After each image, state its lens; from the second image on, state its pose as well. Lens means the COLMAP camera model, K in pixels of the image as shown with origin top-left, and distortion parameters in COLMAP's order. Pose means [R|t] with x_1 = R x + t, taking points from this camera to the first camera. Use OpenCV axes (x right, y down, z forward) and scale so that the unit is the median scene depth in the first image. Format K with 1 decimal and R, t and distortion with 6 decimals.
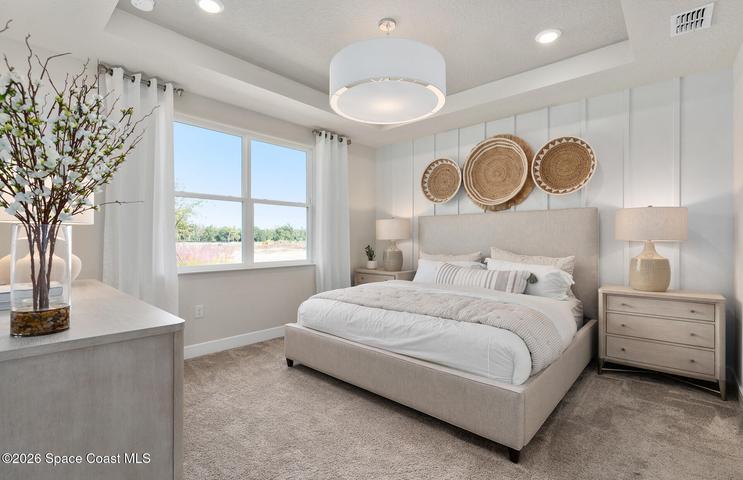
lens RADIAL K [[348.1, 0, 369.4], [0, 348.1, 240.9], [0, 0, 1]] dist [-0.004574, 0.002042]
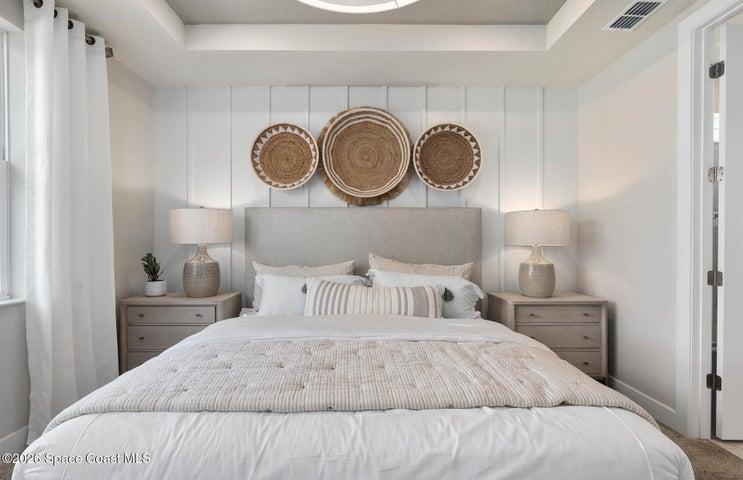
lens RADIAL K [[348.1, 0, 370.8], [0, 348.1, 243.0], [0, 0, 1]] dist [-0.004574, 0.002042]
pose [[0.739803, -0.002368, 0.672820, -0.136571], [0.001151, 0.999997, 0.002254, -0.006106], [-0.672823, -0.000893, 0.739803, 0.423895]]
